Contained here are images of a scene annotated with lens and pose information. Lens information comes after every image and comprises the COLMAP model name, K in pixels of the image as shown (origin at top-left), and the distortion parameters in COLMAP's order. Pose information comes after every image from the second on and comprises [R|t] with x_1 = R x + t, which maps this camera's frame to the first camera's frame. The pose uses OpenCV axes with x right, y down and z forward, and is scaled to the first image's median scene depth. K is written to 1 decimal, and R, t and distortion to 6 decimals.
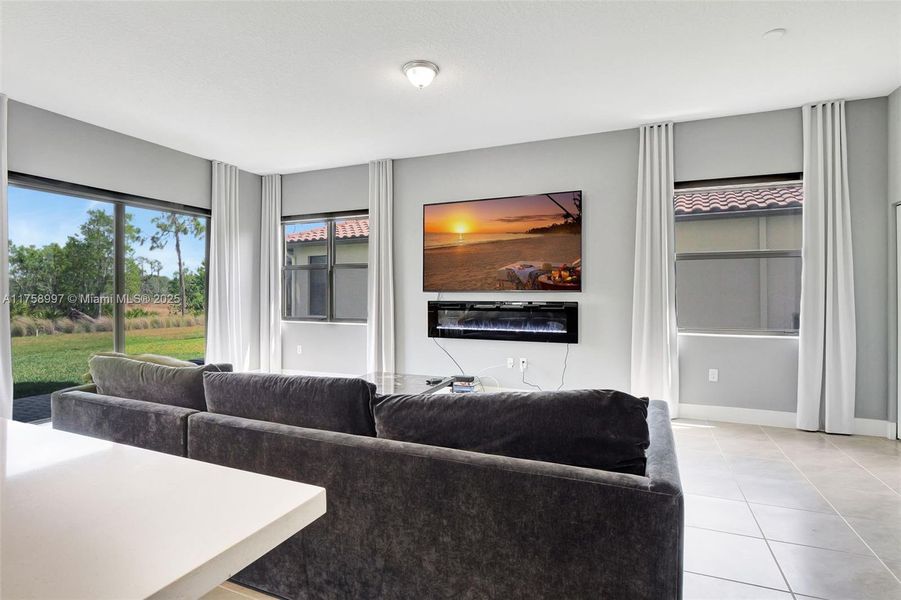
lens RADIAL K [[450.8, 0, 456.6], [0, 450.8, 296.7], [0, 0, 1]] dist [-0.011765, -0.000052]
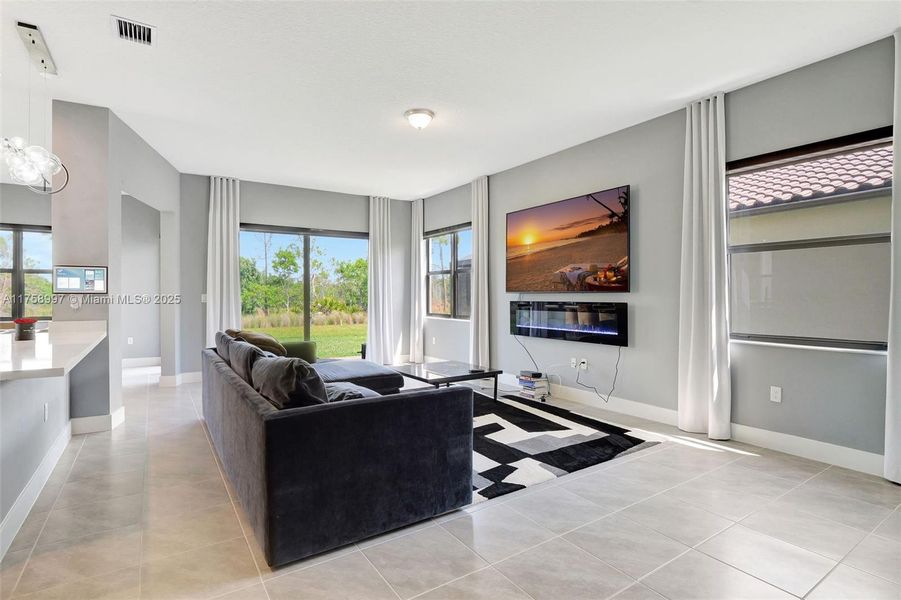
lens RADIAL K [[450.8, 0, 456.6], [0, 450.8, 296.7], [0, 0, 1]] dist [-0.011765, -0.000052]
pose [[0.844749, -0.000253, -0.535163, 0.466341], [0.000407, 1.000000, 0.000169, -0.002576], [0.535163, -0.000361, 0.844749, -0.000379]]
